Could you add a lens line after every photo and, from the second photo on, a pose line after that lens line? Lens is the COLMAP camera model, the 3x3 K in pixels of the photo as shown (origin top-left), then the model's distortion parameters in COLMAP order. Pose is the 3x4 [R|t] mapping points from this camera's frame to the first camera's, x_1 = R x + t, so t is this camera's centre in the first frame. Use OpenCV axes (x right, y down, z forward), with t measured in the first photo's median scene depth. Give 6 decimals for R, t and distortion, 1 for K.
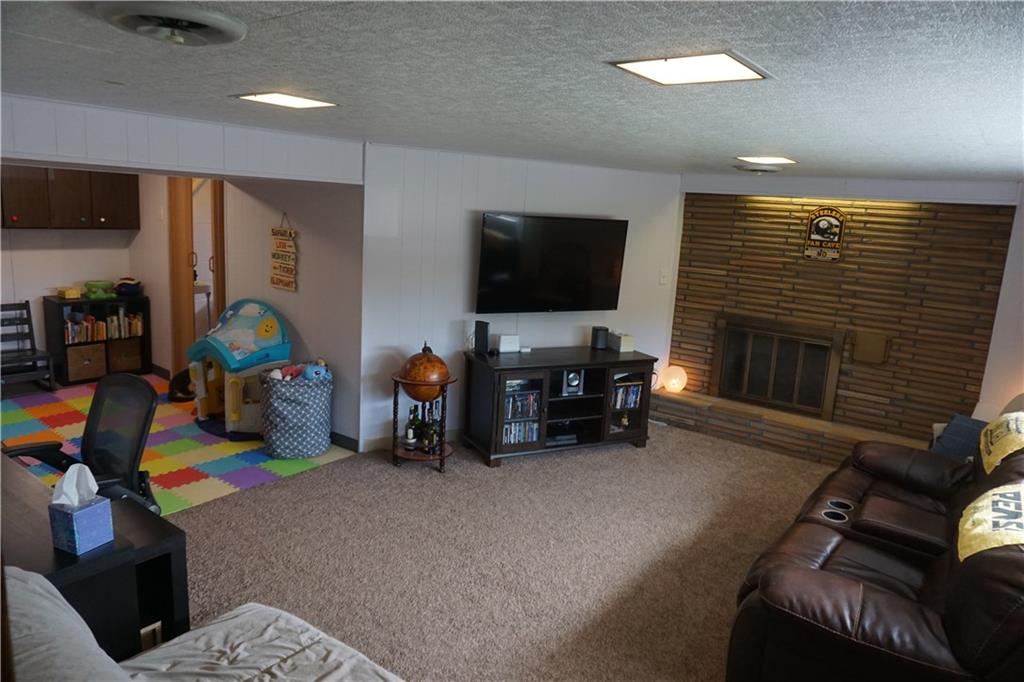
lens RADIAL K [[681.8, 0, 512.0], [0, 681.8, 341.0], [0, 0, 1]] dist [-0.059868, 0.044733]
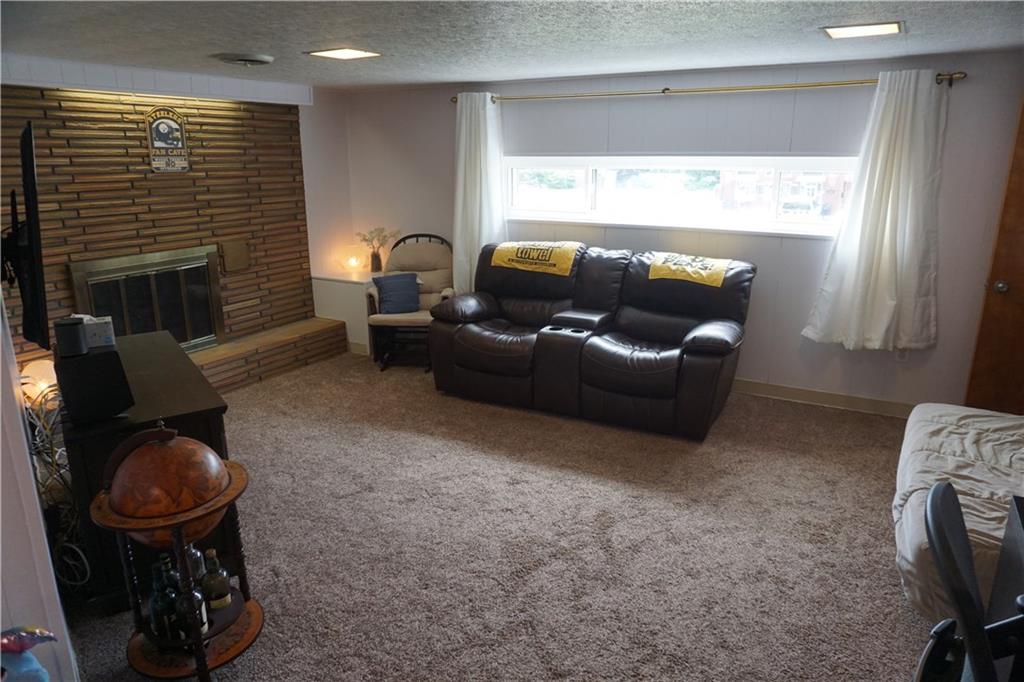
lens RADIAL K [[681.8, 0, 512.0], [0, 681.8, 341.0], [0, 0, 1]] dist [-0.059868, 0.044733]
pose [[-0.136339, -0.316696, 0.938678, -0.481552], [0.185028, 0.922711, 0.338184, -0.131293], [-0.973230, 0.219790, -0.067204, 0.691789]]
